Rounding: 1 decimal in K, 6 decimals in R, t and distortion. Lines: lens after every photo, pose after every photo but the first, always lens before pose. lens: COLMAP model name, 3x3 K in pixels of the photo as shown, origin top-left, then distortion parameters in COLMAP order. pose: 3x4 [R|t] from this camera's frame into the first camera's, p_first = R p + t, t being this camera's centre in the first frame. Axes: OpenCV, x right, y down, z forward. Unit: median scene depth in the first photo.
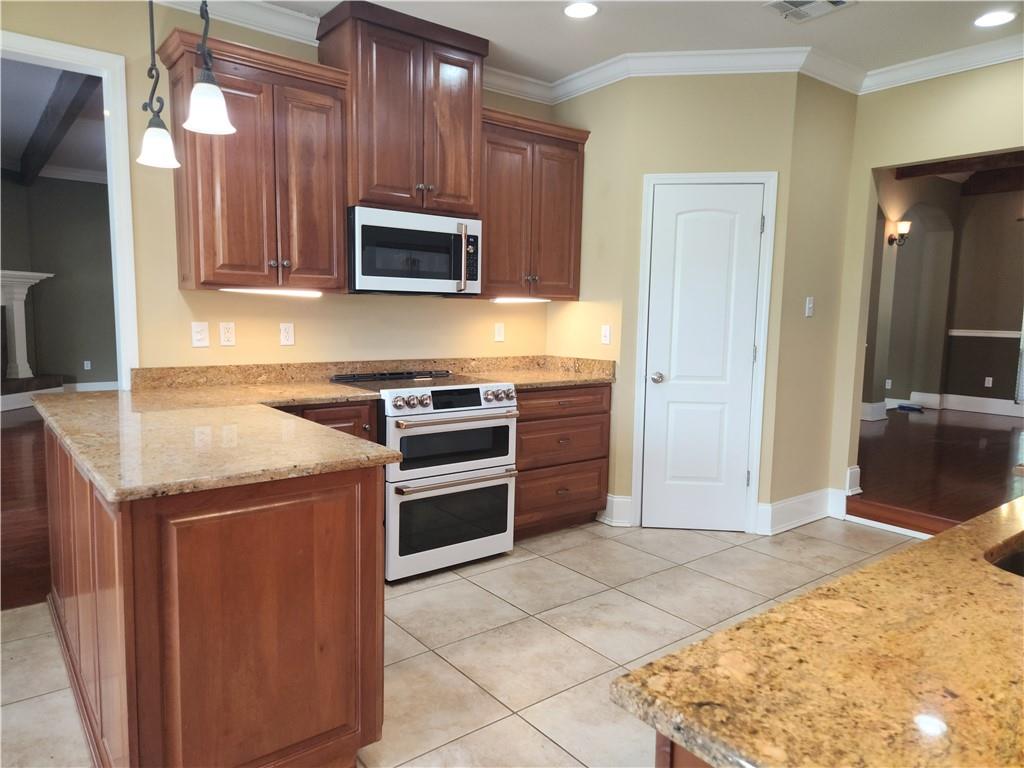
lens RADIAL K [[686.1, 0, 516.3], [0, 686.1, 390.9], [0, 0, 1]] dist [0.072603, -0.000761]
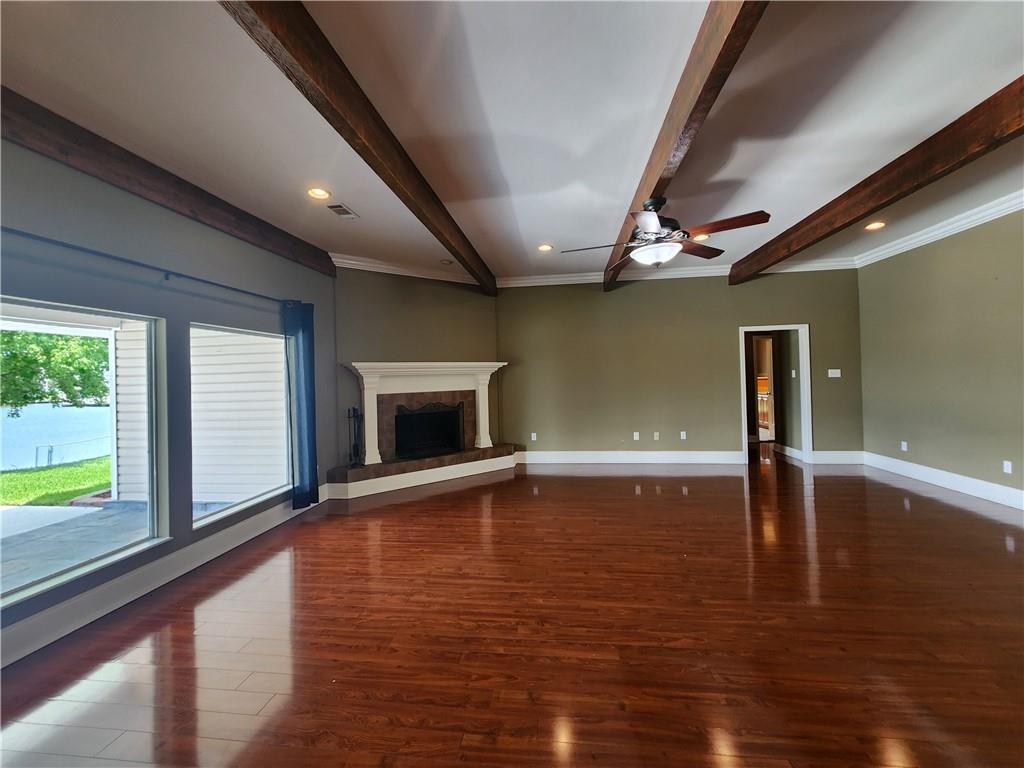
lens RADIAL K [[423.8, 0, 506.3], [0, 423.8, 376.6], [0, 0, 1]] dist [0.004469, 0.000210]
pose [[0.690442, -0.051597, -0.721546, -0.082890], [-0.035632, 0.993816, -0.105163, -0.063869], [0.722510, 0.098319, 0.684334, 0.520140]]
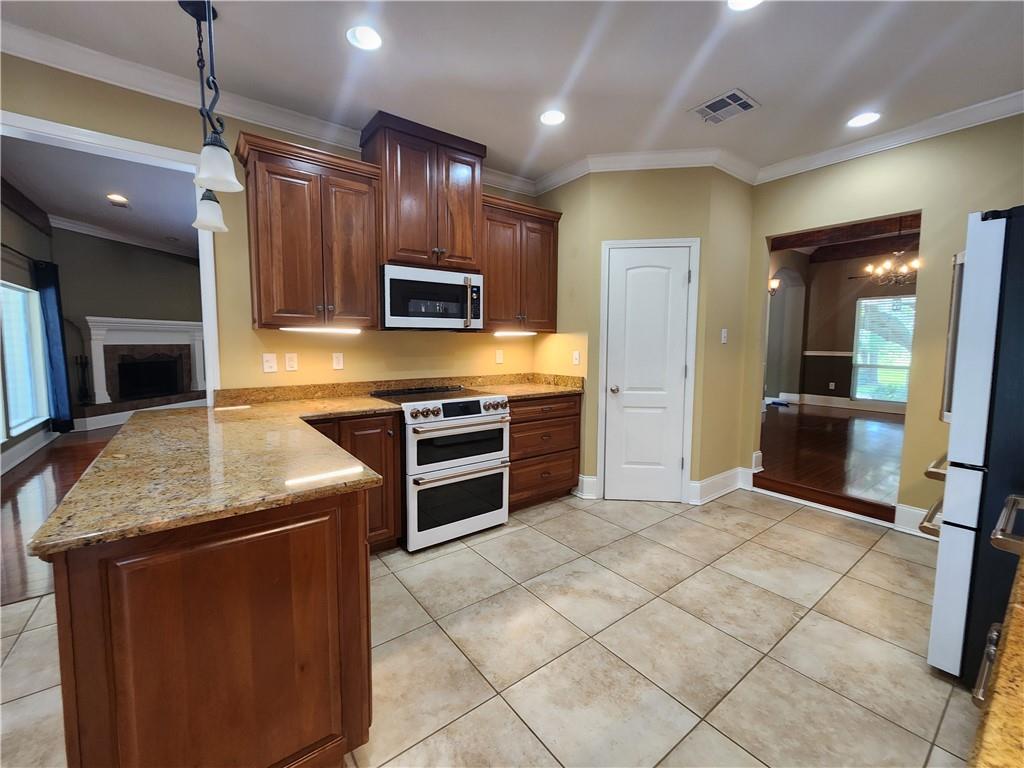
lens RADIAL K [[423.8, 0, 511.6], [0, 423.8, 381.3], [0, 0, 1]] dist [0.004469, 0.000210]
pose [[0.999604, -0.011054, -0.025874, 0.027519], [0.010473, 0.999692, -0.022508, -0.021035], [0.026115, 0.022229, 0.999412, 0.186879]]
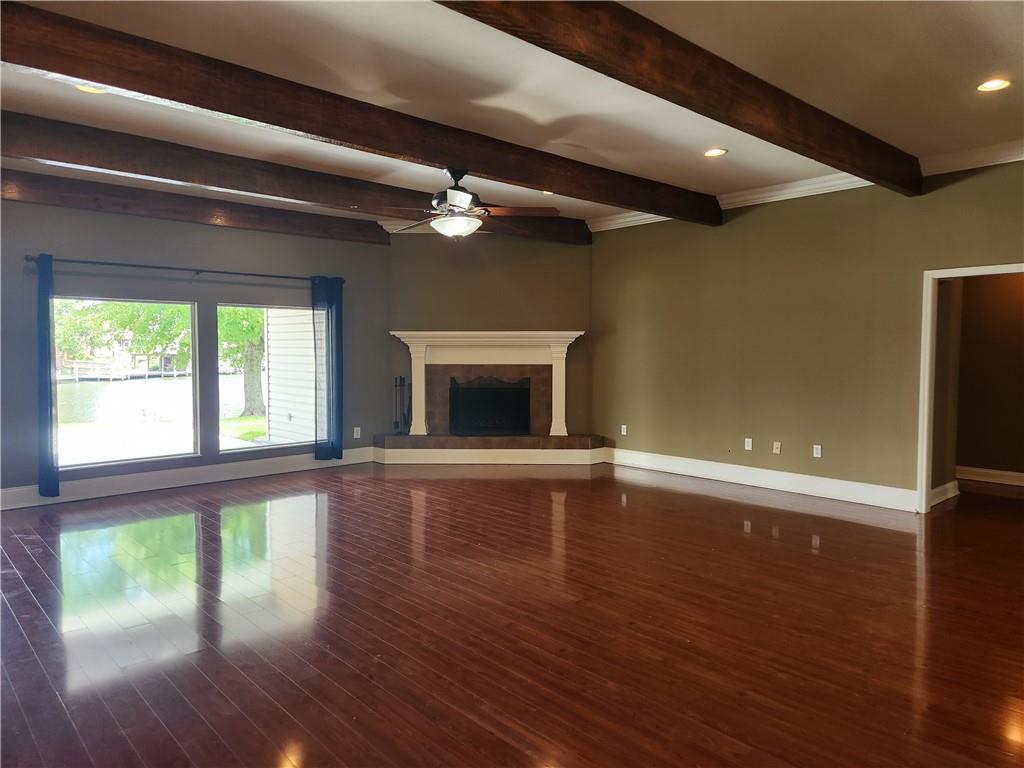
lens RADIAL K [[686.1, 0, 515.1], [0, 686.1, 388.4], [0, 0, 1]] dist [0.072603, -0.000761]
pose [[0.075836, 0.028873, -0.996702, 0.231680], [-0.112571, 0.993438, 0.020213, -0.090064], [0.990746, 0.110667, 0.078589, 0.793547]]
